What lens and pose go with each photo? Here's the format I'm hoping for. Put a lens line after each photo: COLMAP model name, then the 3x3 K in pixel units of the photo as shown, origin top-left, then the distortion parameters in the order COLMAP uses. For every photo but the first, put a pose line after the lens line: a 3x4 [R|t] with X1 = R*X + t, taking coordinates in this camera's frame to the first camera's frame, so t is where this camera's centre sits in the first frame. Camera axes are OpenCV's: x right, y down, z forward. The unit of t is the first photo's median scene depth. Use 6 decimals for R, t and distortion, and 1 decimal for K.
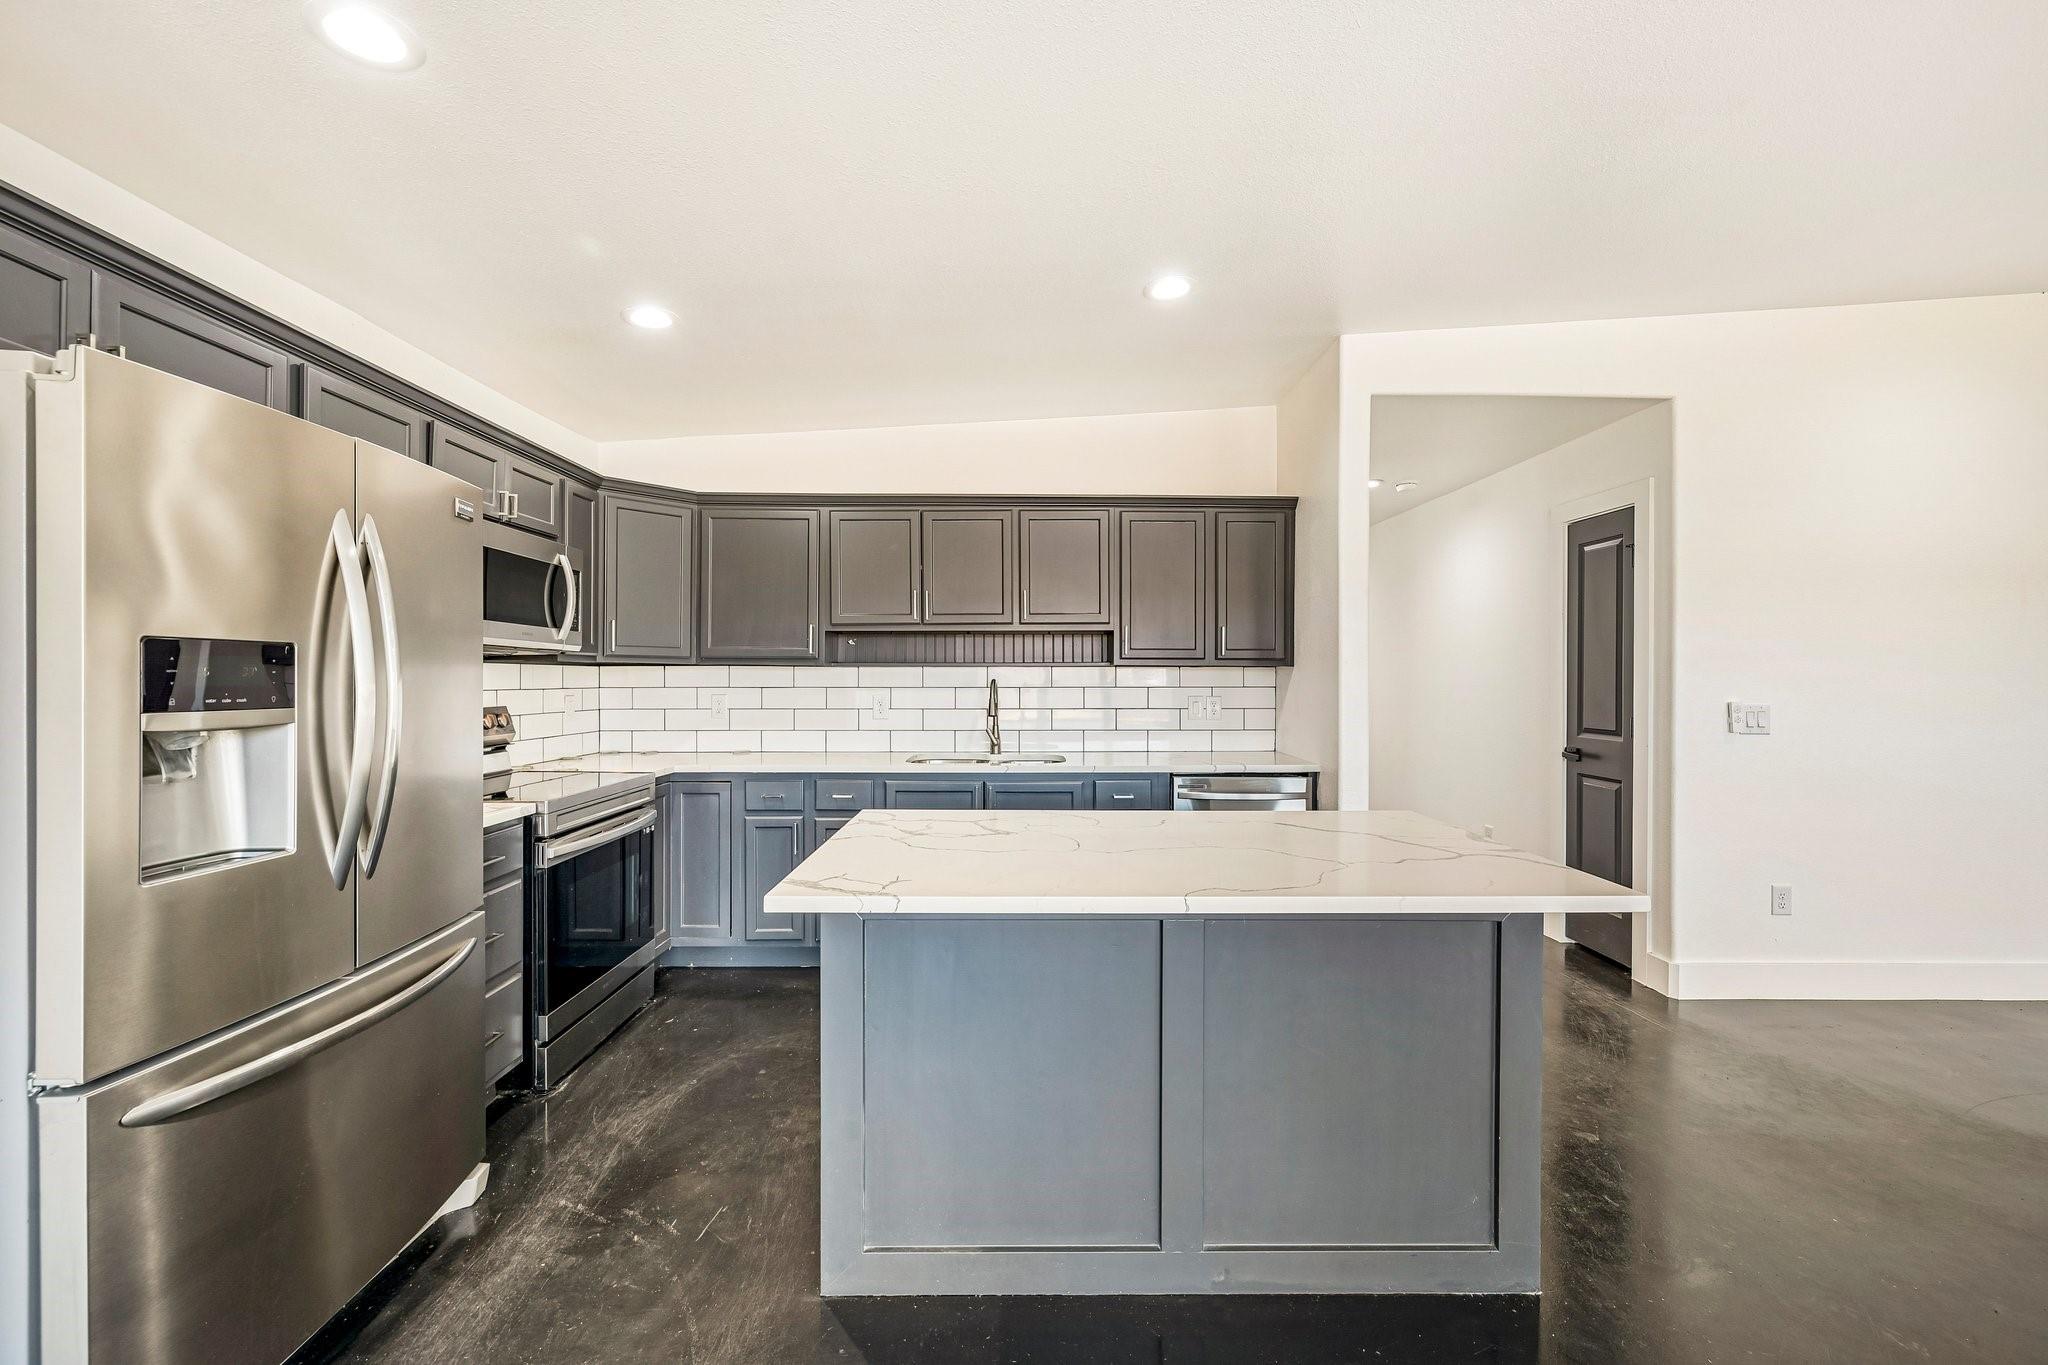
lens RADIAL K [[819.1, 0, 1038.5], [0, 819.1, 680.8], [0, 0, 1]] dist [0.000460, -0.000065]
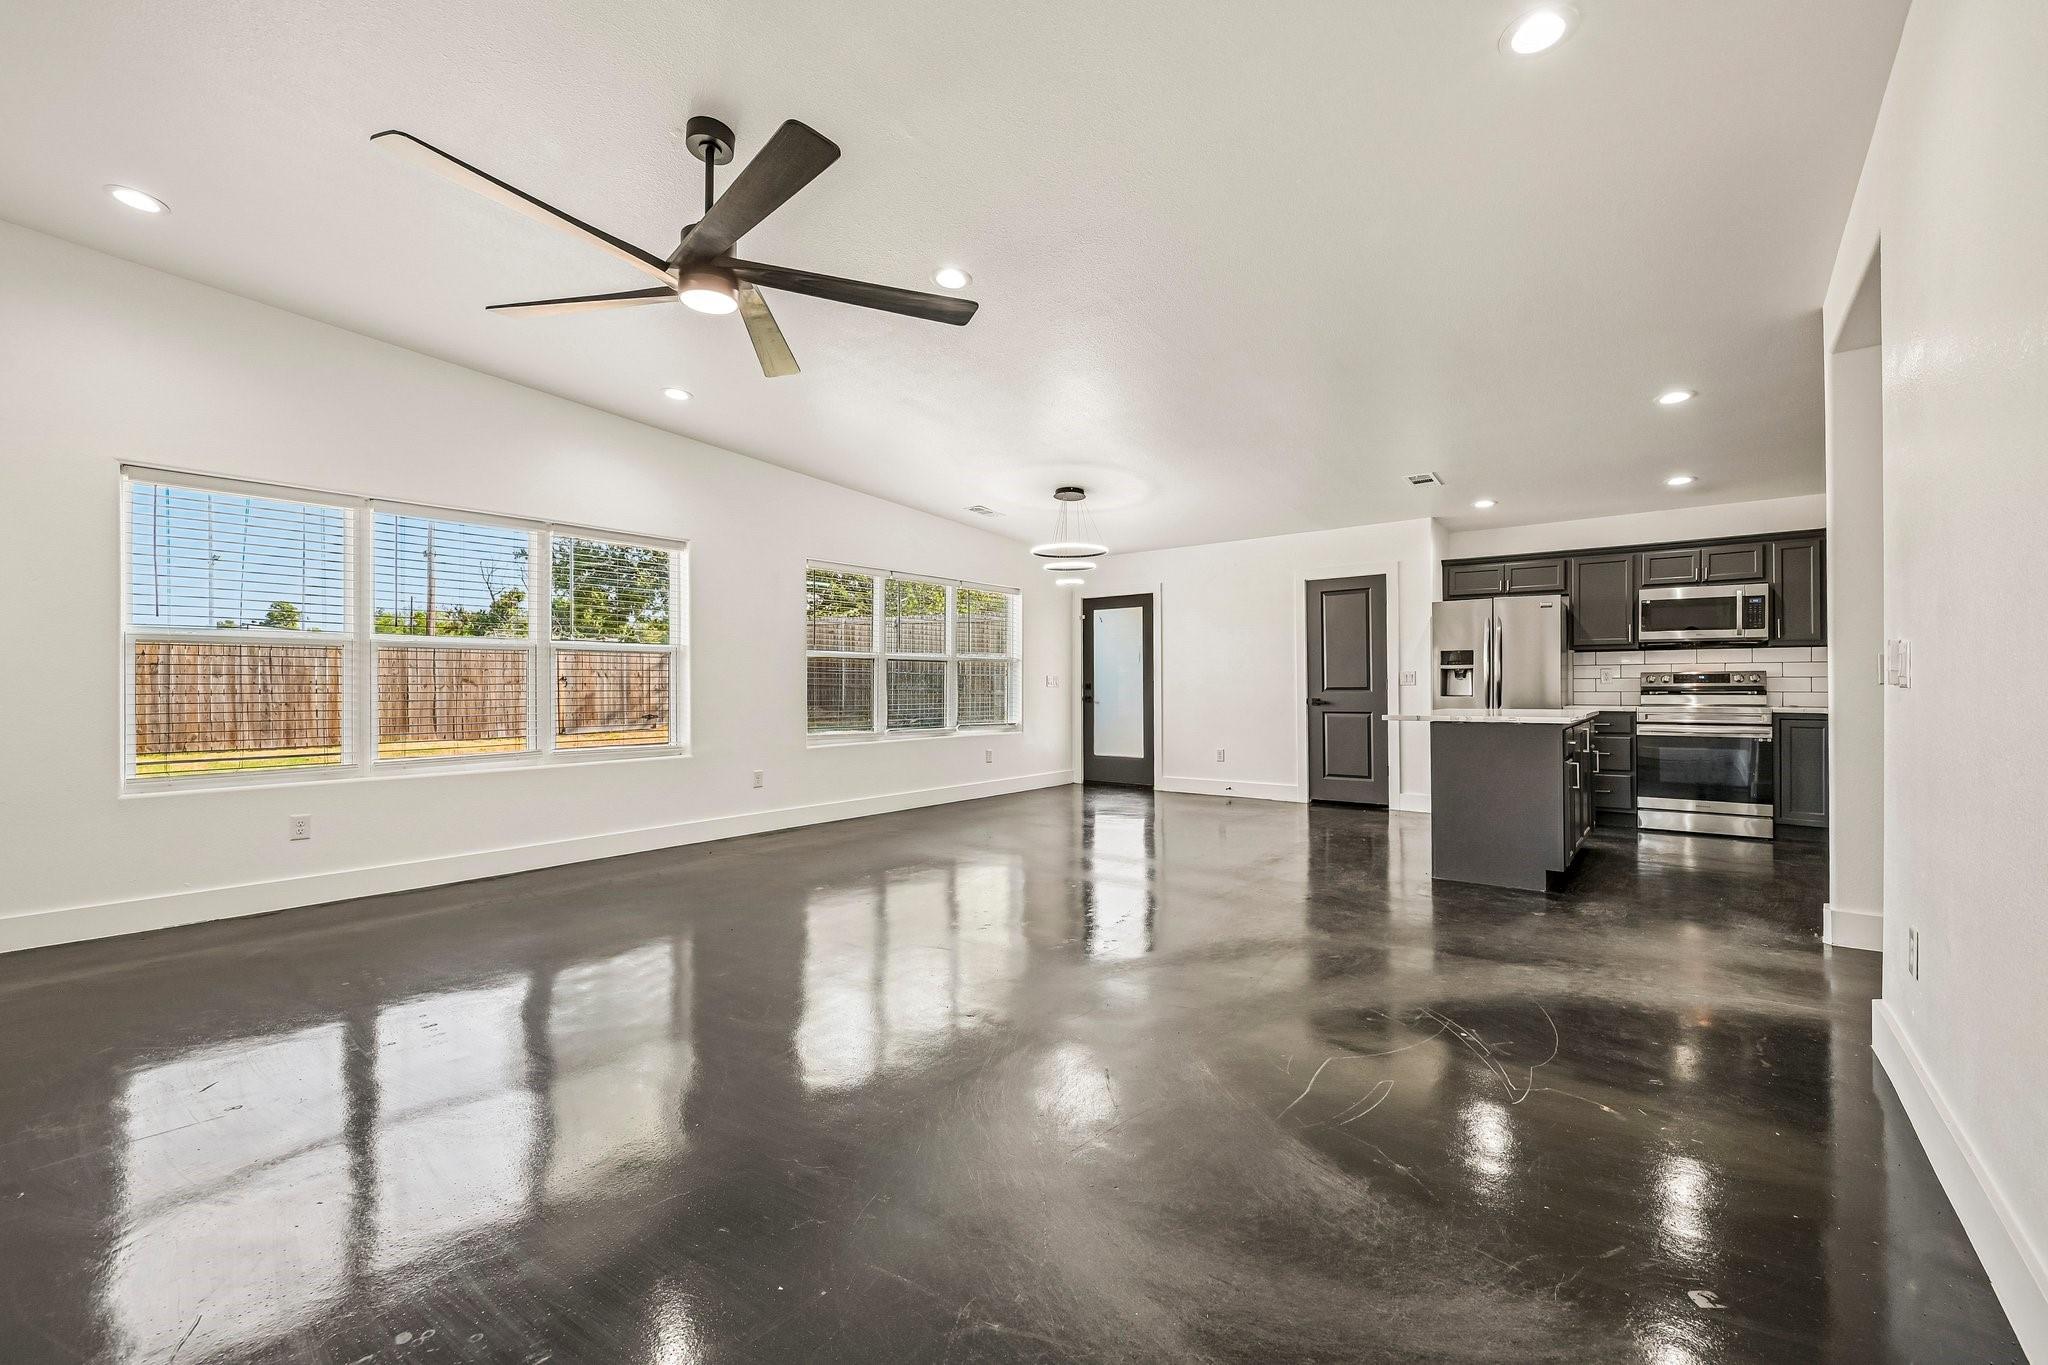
lens RADIAL K [[840.2, 0, 1031.3], [0, 840.2, 682.4], [0, 0, 1]] dist [0.000430, -0.000017]
pose [[-0.629094, -0.001637, -0.777328, 1.845325], [-0.001667, 0.999998, -0.000756, 0.060620], [0.777328, 0.000820, -0.629095, 0.889570]]
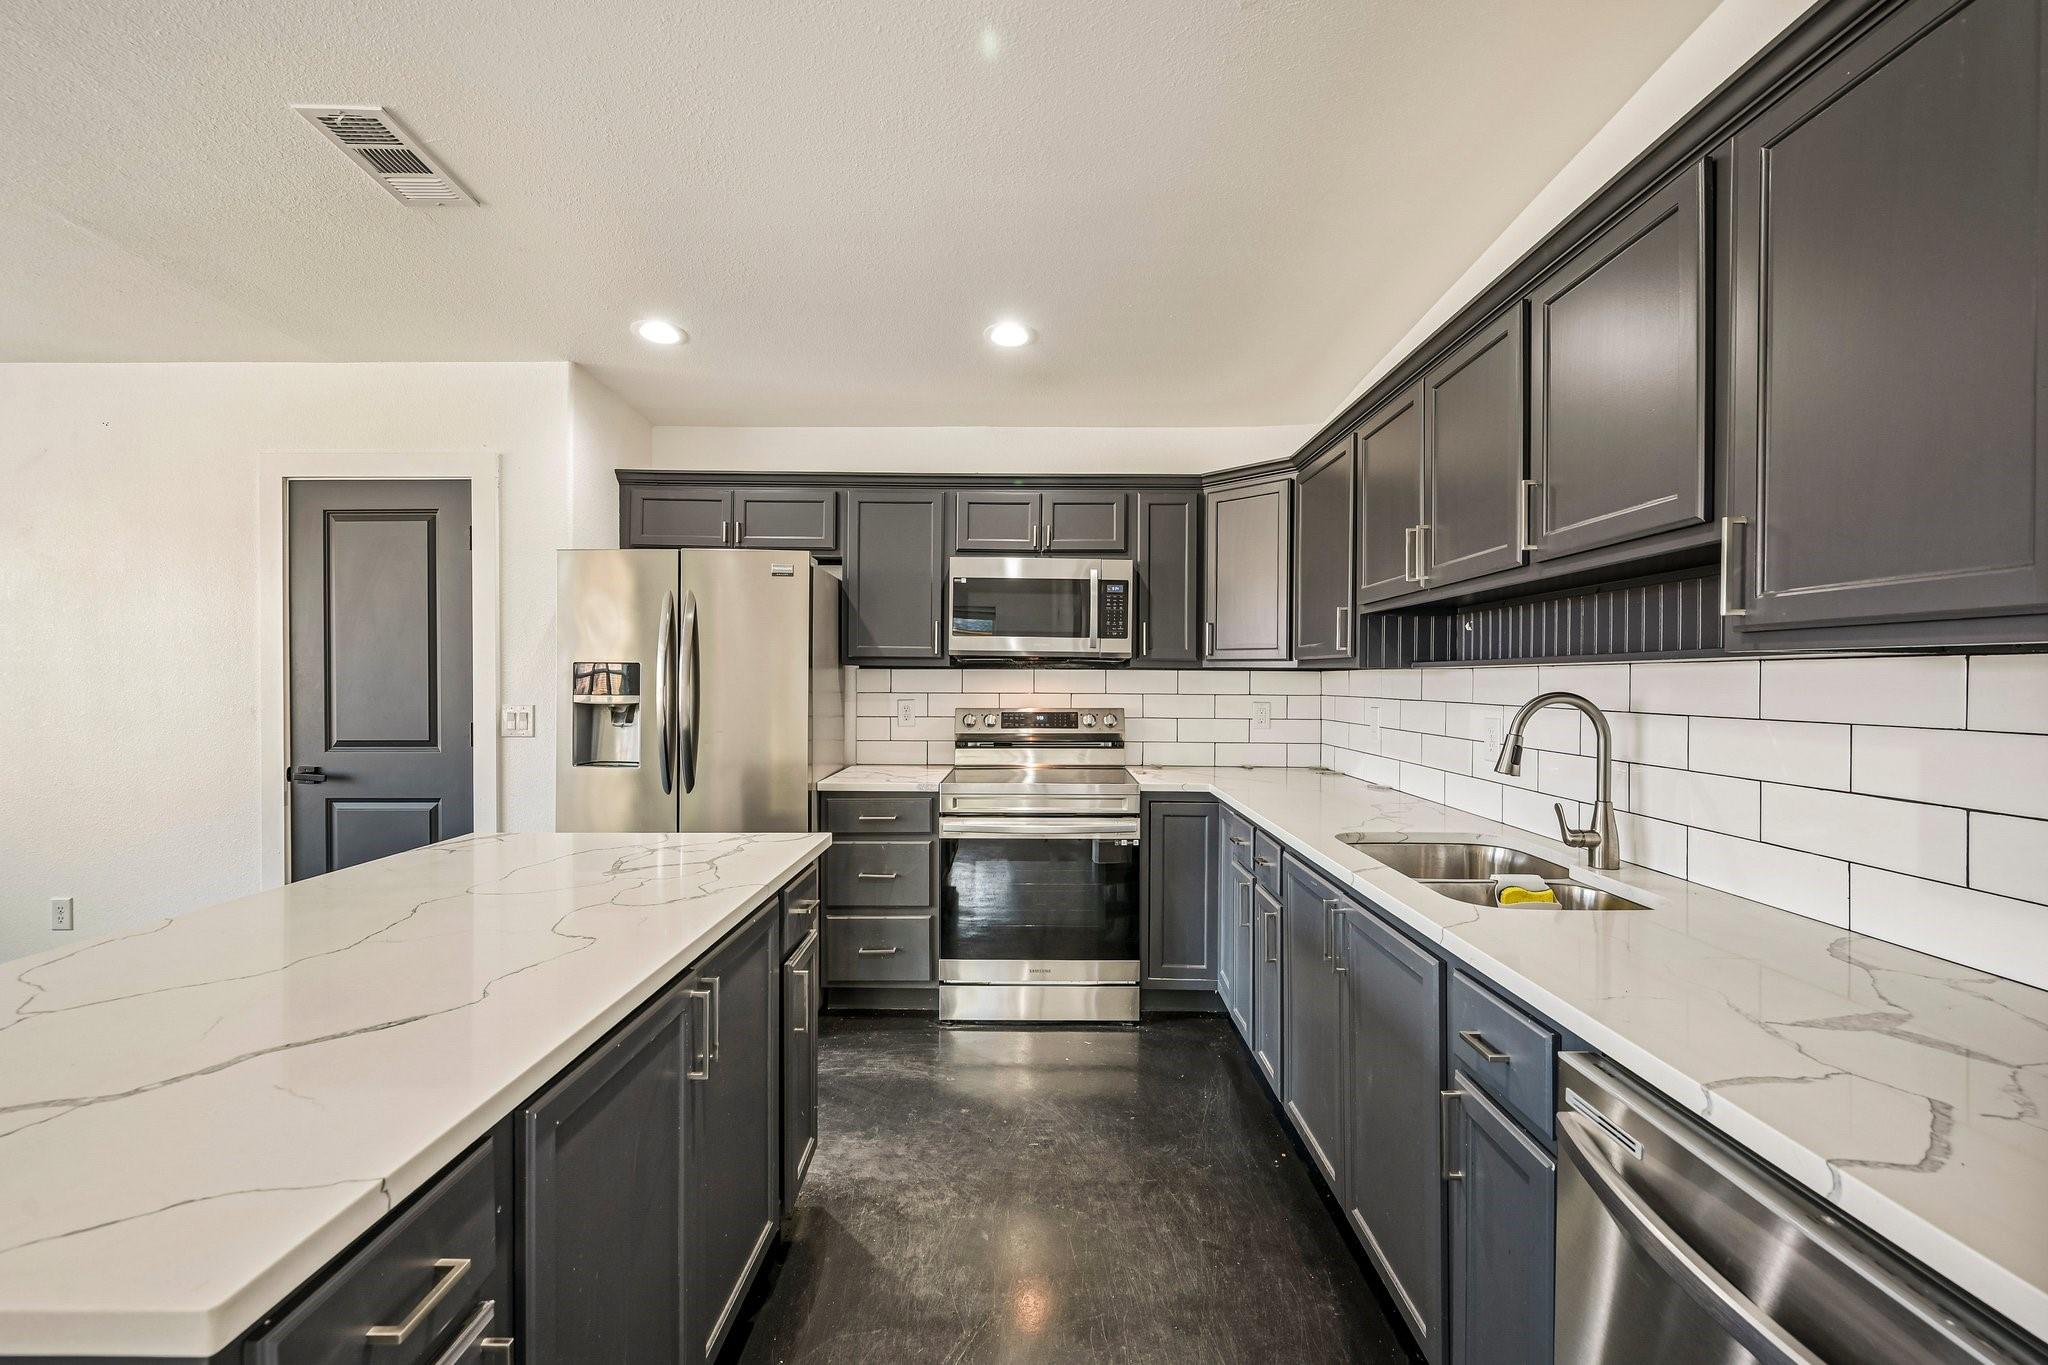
lens RADIAL K [[840.2, 0, 1031.3], [0, 840.2, 682.4], [0, 0, 1]] dist [0.000430, -0.000017]
pose [[-0.019837, 0.004371, -0.999794, 0.491094], [-0.011082, 0.999928, 0.004592, -0.008117], [0.999742, 0.011171, -0.019787, 0.881421]]
